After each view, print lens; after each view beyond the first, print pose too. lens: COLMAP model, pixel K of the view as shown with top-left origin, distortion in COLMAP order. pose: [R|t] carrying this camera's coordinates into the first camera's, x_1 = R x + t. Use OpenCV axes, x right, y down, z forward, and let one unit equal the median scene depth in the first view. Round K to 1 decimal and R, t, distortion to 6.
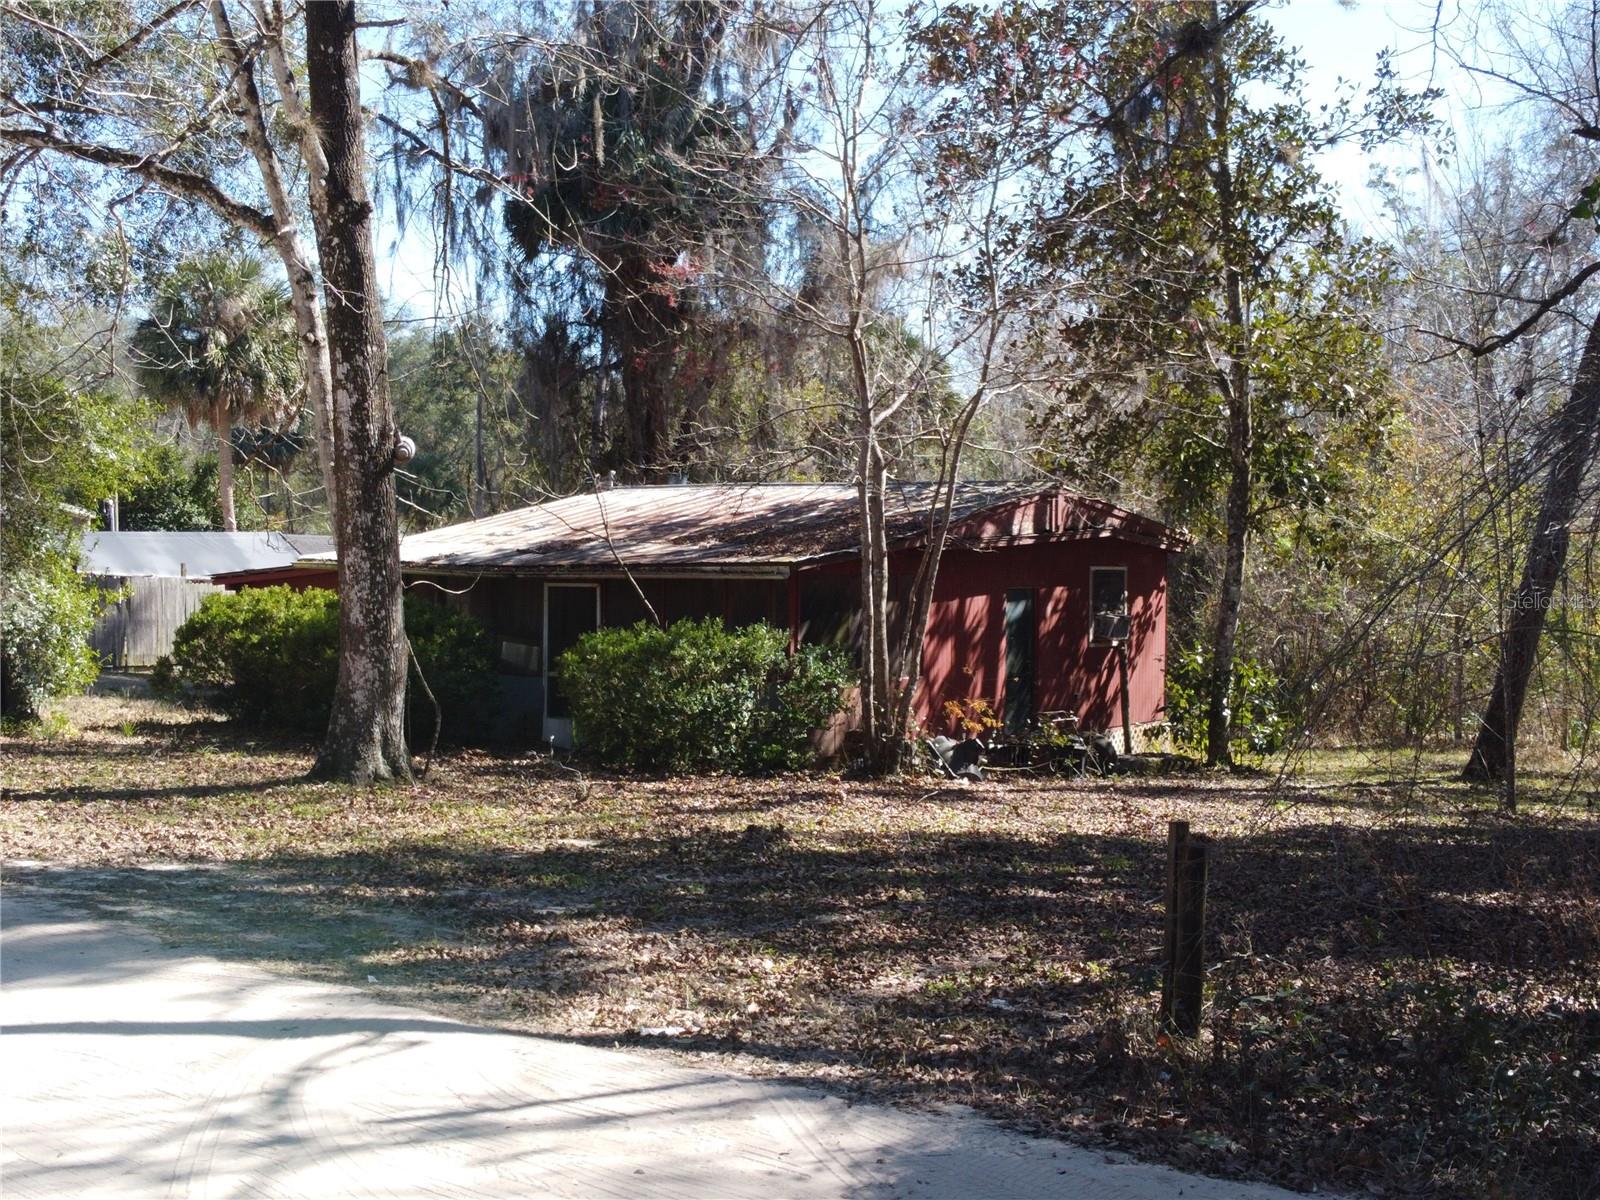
lens RADIAL K [[2043.4, 0, 799.3], [0, 2043.4, 593.3], [0, 0, 1]] dist [-0.009653, 0.000000]
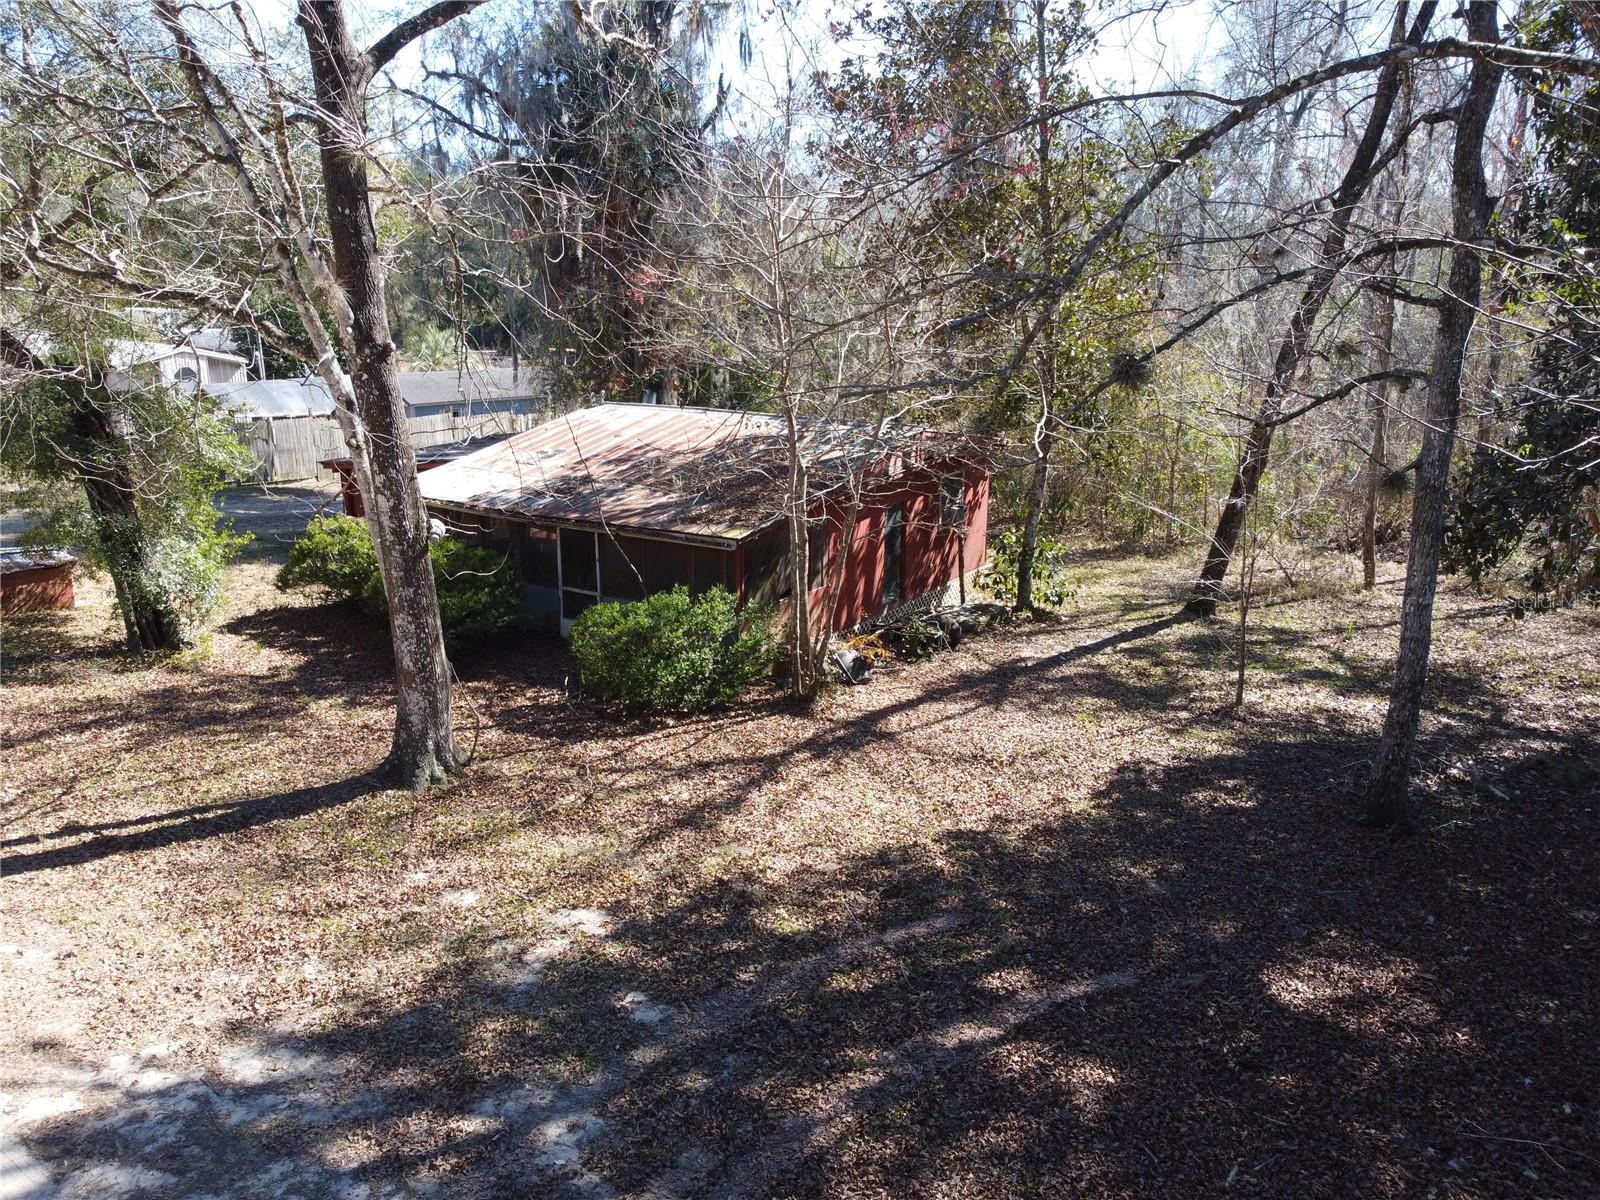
lens RADIAL K [[1222.0, 0, 803.7], [0, 1222.0, 596.8], [0, 0, 1]] dist [-0.006528, -0.002186]
pose [[0.997932, -0.018619, 0.061527, -0.007596], [0.003768, 0.972431, 0.233159, -0.125701], [-0.064172, -0.232445, 0.970490, 0.144235]]
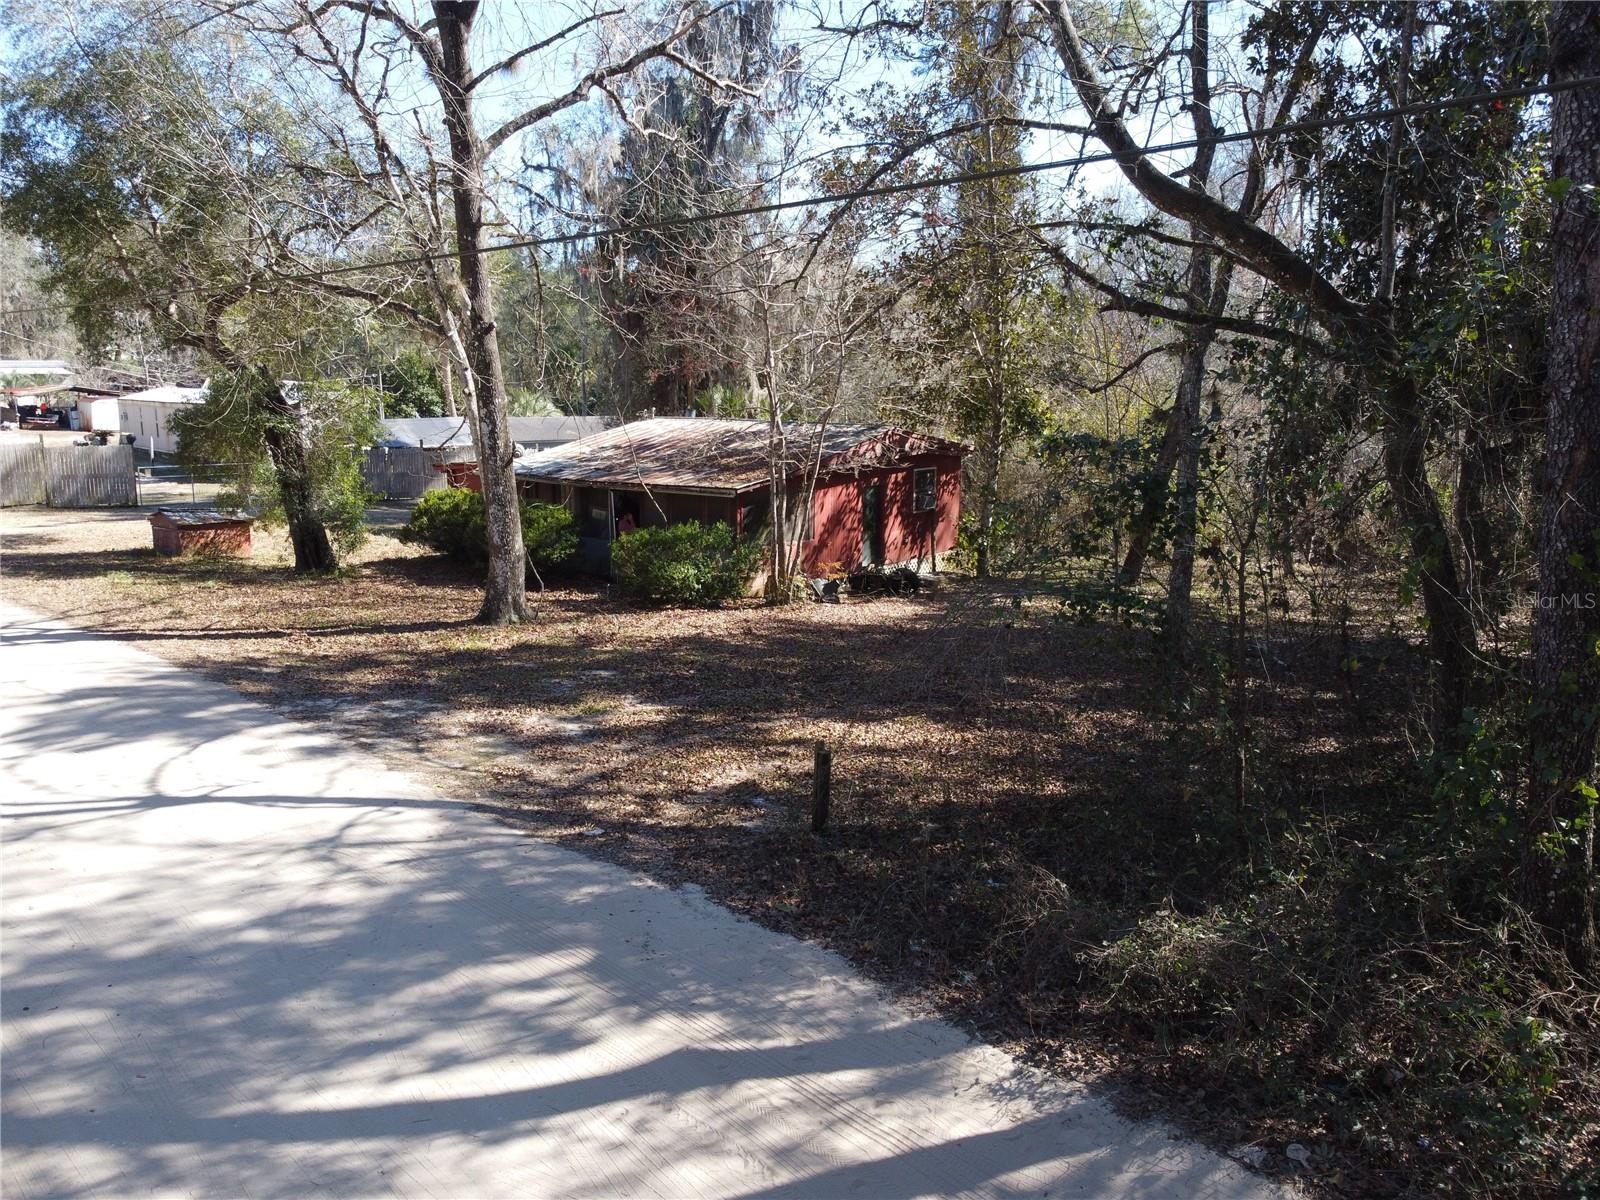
lens RADIAL K [[1222.0, 0, 805.3], [0, 1222.0, 594.4], [0, 0, 1]] dist [-0.006528, -0.002186]
pose [[0.999997, -0.001521, -0.001978, 0.046288], [0.001815, 0.987470, 0.157794, -0.071438], [0.001714, -0.157798, 0.987470, -0.088391]]
